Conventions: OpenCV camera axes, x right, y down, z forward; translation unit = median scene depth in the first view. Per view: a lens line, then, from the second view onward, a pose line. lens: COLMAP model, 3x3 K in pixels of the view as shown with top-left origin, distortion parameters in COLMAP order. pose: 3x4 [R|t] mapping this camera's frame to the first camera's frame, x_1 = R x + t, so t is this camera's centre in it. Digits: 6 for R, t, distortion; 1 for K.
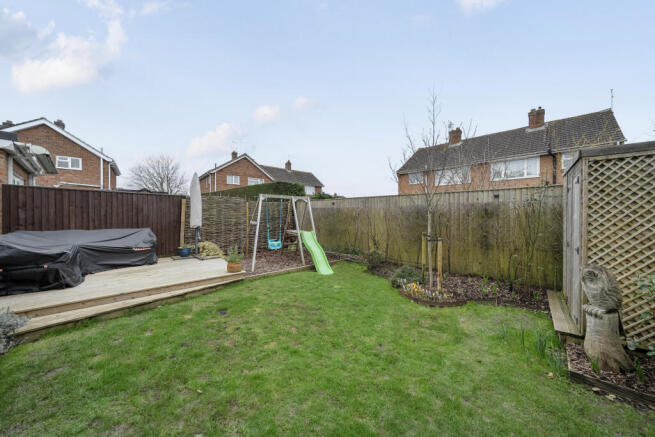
lens RADIAL K [[224.5, 0, 327.5], [0, 224.5, 218.5], [0, 0, 1]] dist [-0.001101, -0.000131]
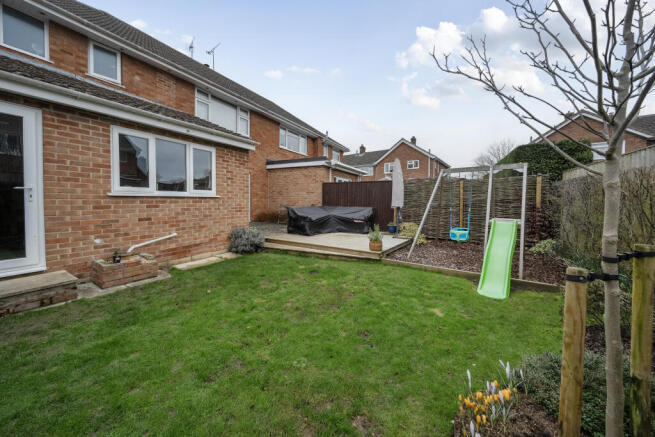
lens RADIAL K [[219.5, 0, 328.8], [0, 219.5, 198.4], [0, 0, 1]] dist [-0.000669, -0.000034]
pose [[0.252221, -0.011572, -0.967600, 0.511638], [-0.015115, 0.999759, -0.015897, 0.020779], [0.967552, 0.018635, 0.251985, 0.553738]]
